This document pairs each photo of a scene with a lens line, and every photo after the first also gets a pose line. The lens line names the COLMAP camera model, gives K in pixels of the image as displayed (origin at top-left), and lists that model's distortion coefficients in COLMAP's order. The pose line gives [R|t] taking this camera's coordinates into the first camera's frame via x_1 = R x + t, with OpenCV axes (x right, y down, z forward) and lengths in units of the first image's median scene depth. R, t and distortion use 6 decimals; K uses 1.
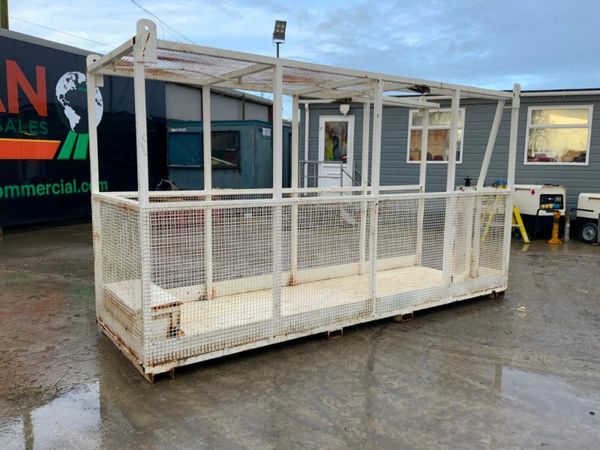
lens RADIAL K [[493.6, 0, 300.0], [0, 493.6, 225.0], [0, 0, 1]] dist [0.112743, -0.228739]
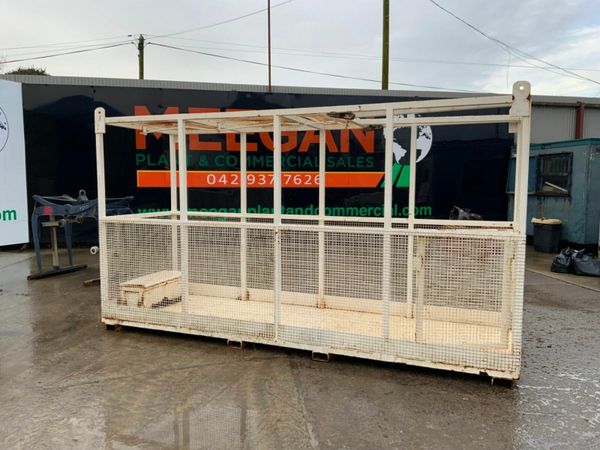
lens RADIAL K [[493.6, 0, 300.0], [0, 493.6, 225.0], [0, 0, 1]] dist [0.112743, -0.228739]
pose [[0.547856, 0.062629, -0.834225, 0.693618], [-0.103975, 0.994559, 0.006383, -0.046533], [0.830086, 0.083242, 0.551387, 0.308065]]
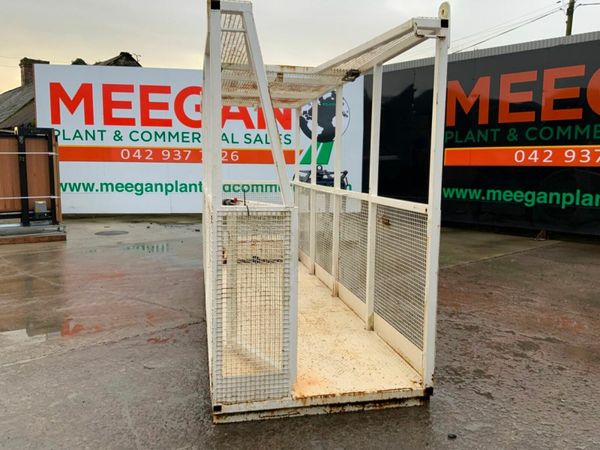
lens RADIAL K [[493.6, 0, 300.0], [0, 493.6, 225.0], [0, 0, 1]] dist [0.112743, -0.228739]
pose [[-0.403139, 0.098154, -0.909860, 0.700050], [-0.130674, 0.977869, 0.163390, -0.126331], [0.905761, 0.184764, -0.381391, 1.066050]]
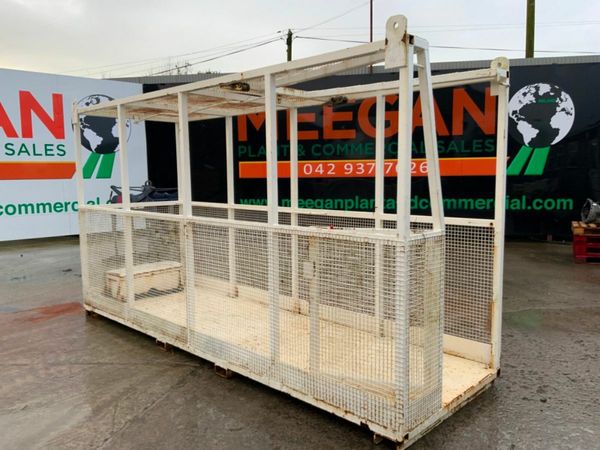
lens RADIAL K [[493.6, 0, 300.0], [0, 493.6, 225.0], [0, 0, 1]] dist [0.112743, -0.228739]
pose [[0.192940, 0.088367, -0.977223, 0.728767], [-0.115310, 0.991077, 0.066854, -0.086330], [0.974411, 0.099785, 0.201408, 0.675150]]
